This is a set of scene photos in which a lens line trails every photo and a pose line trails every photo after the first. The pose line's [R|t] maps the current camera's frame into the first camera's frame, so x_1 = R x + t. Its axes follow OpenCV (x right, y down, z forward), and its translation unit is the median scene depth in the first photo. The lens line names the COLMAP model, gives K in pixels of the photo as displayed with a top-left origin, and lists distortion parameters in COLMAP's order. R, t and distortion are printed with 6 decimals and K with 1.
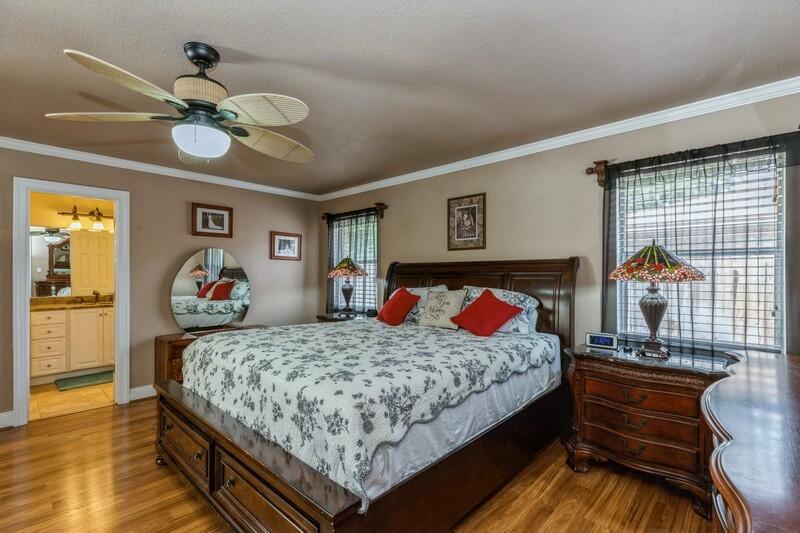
lens RADIAL K [[359.7, 0, 401.8], [0, 359.7, 272.0], [0, 0, 1]] dist [0.002614, -0.000085]
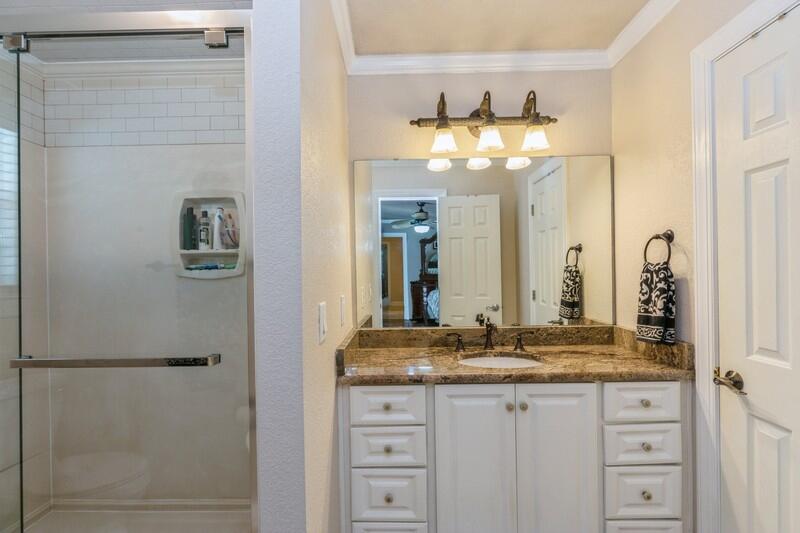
lens RADIAL K [[380.8, 0, 401.7], [0, 380.8, 277.5], [0, 0, 1]] dist [0.000660, 0.000066]
pose [[0.665877, -0.003145, -0.746055, -0.447908], [0.017295, 0.999787, 0.011221, 0.004826], [0.745861, -0.020375, 0.665790, 0.491761]]
